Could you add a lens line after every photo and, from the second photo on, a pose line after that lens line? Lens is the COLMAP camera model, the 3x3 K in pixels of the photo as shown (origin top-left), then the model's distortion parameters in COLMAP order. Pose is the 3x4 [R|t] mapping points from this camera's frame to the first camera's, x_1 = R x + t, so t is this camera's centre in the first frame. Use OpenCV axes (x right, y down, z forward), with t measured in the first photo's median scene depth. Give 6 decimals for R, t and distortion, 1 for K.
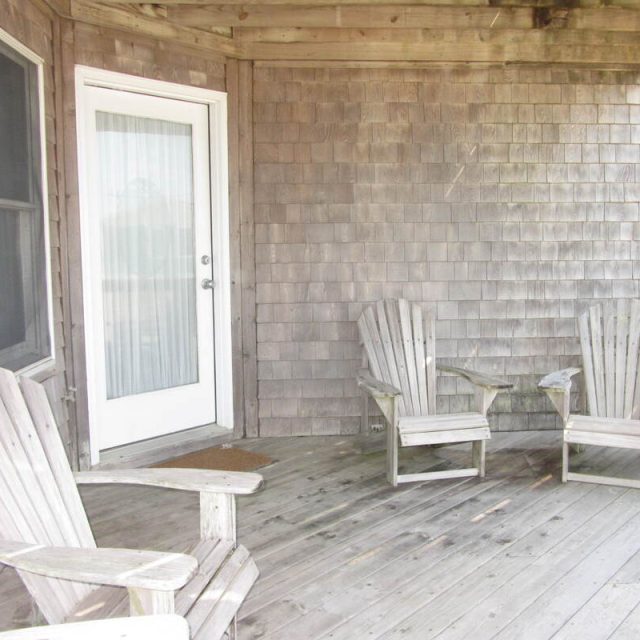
lens RADIAL K [[708.2, 0, 318.8], [0, 708.2, 320.1], [0, 0, 1]] dist [-0.021823, 0.000000]
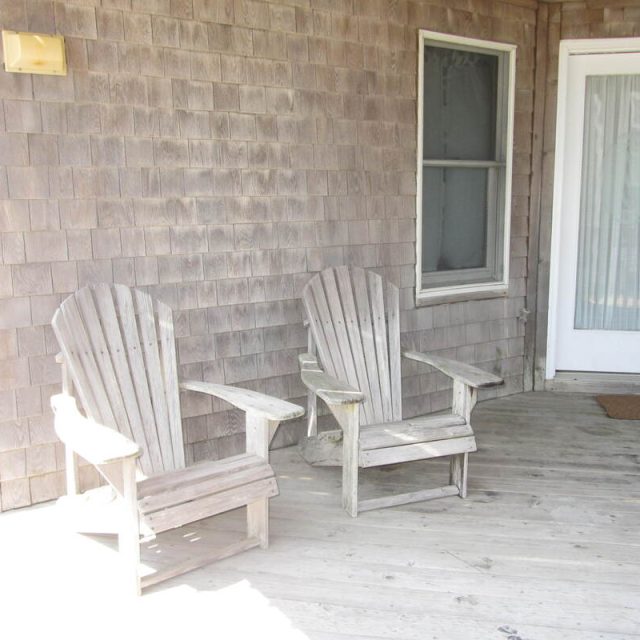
lens RADIAL K [[708.2, 0, 319.3], [0, 708.2, 319.6], [0, 0, 1]] dist [-0.021823, 0.000000]
pose [[0.510422, 0.151564, -0.846462, 0.516033], [-0.090886, 0.988340, 0.122163, -0.006649], [0.855108, 0.014577, 0.518245, 0.046637]]
